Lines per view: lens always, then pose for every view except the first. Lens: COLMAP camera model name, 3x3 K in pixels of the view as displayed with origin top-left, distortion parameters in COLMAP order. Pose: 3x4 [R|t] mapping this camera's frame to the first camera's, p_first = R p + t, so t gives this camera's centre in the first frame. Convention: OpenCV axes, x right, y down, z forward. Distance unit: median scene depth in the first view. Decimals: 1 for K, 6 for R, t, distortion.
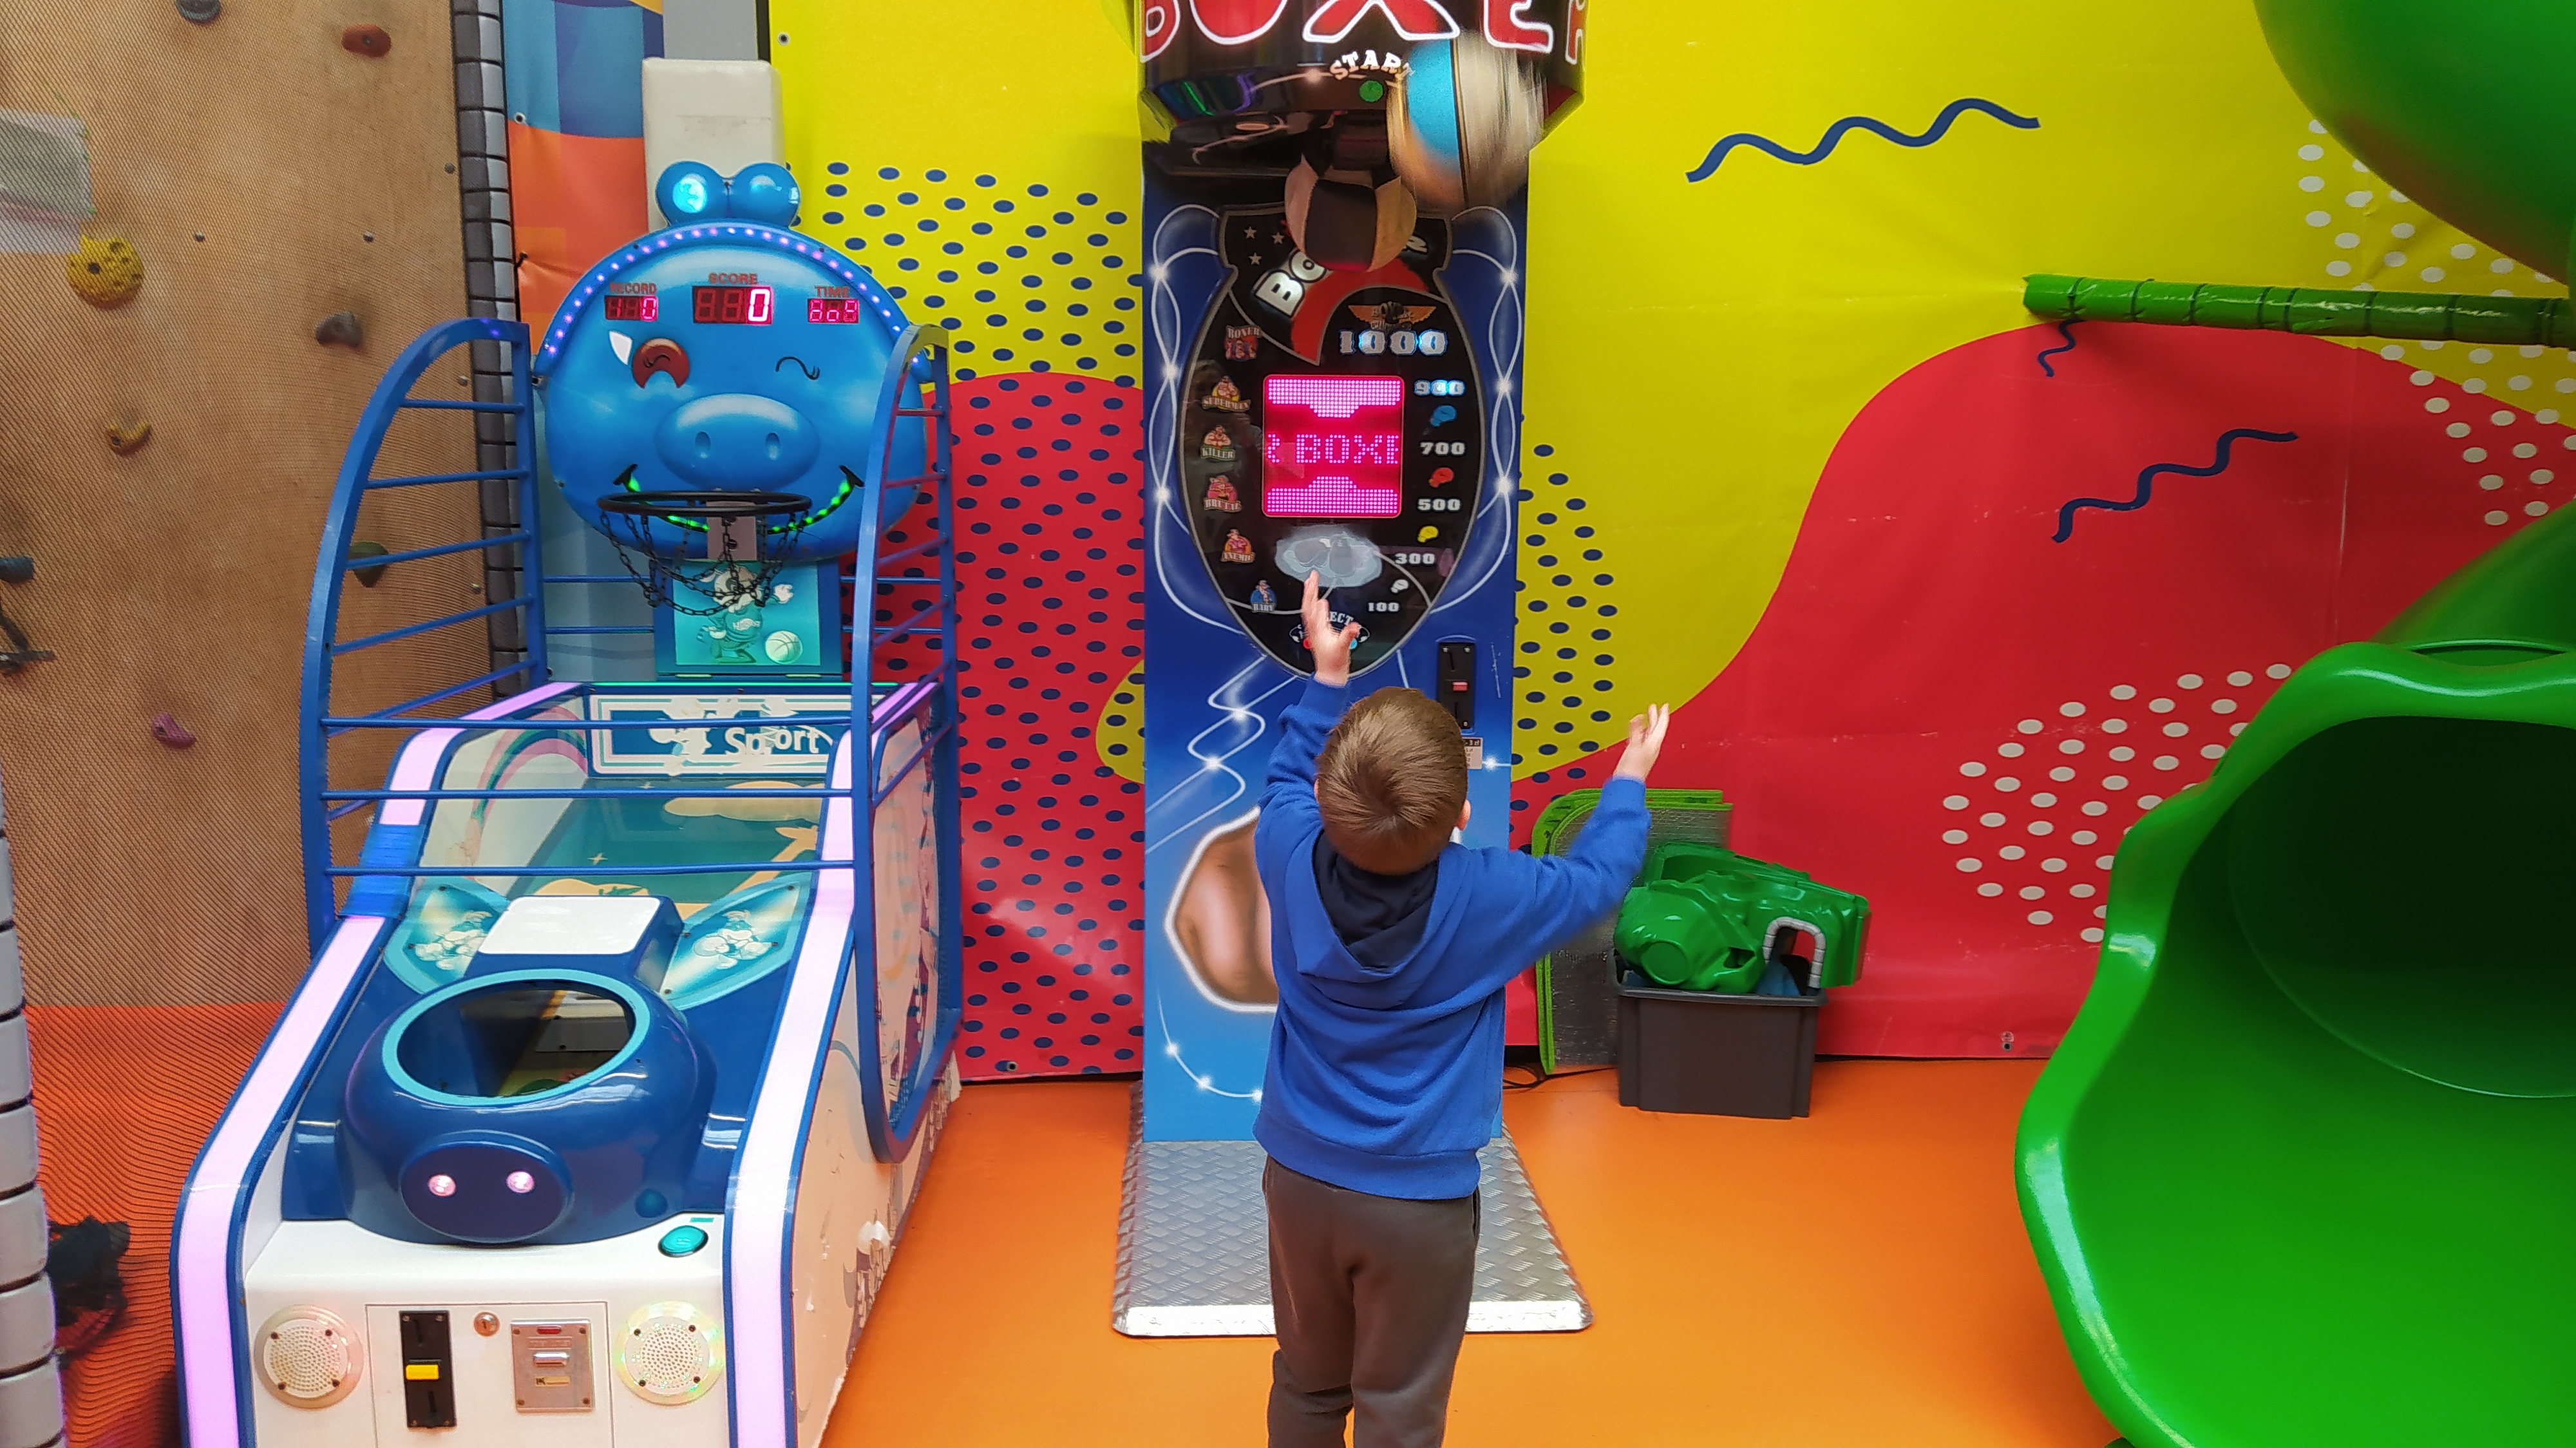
lens RADIAL K [[1946.7, 0, 1293.9], [0, 1946.7, 712.6], [0, 0, 1]] dist [0.139037, -0.213844]
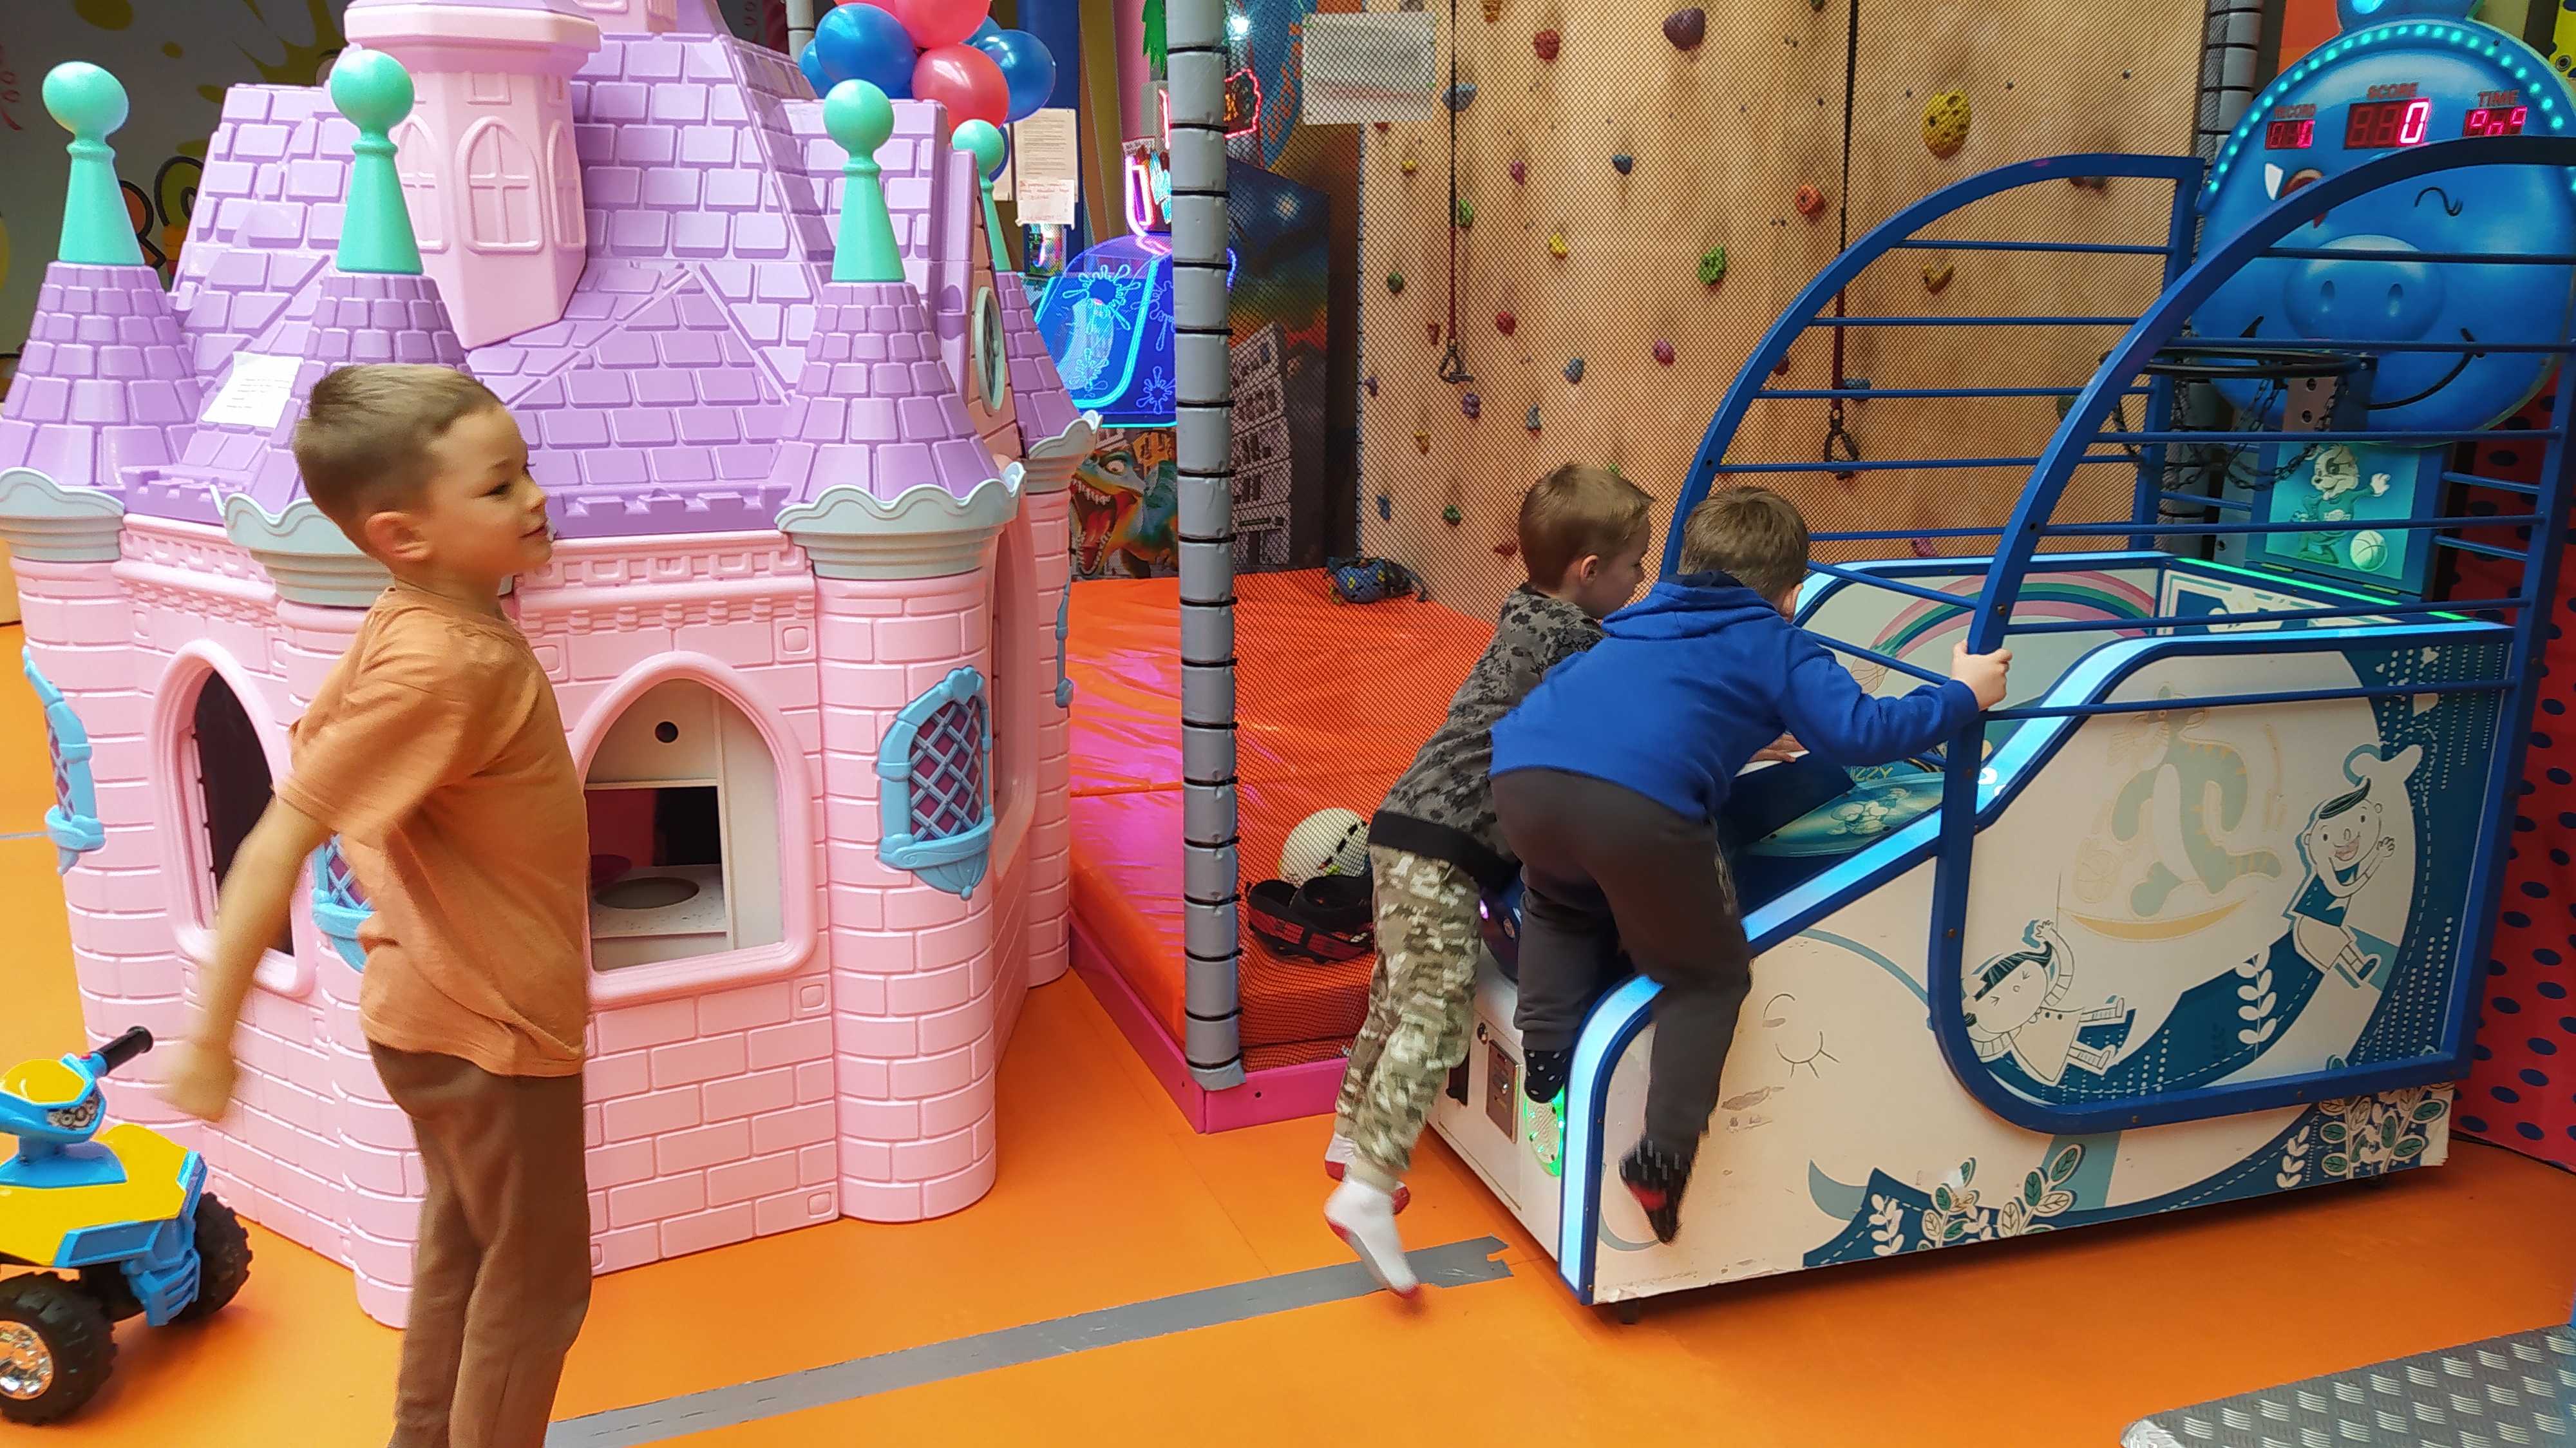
lens RADIAL K [[1988.0, 0, 1288.0], [0, 1988.0, 724.0], [0, 0, 1]] dist [0.003648, 0.005646]
pose [[0.271744, 0.233084, -0.933717, 0.527307], [-0.161339, 0.967529, 0.194569, -0.068177], [0.948749, 0.097772, 0.300526, 0.438923]]
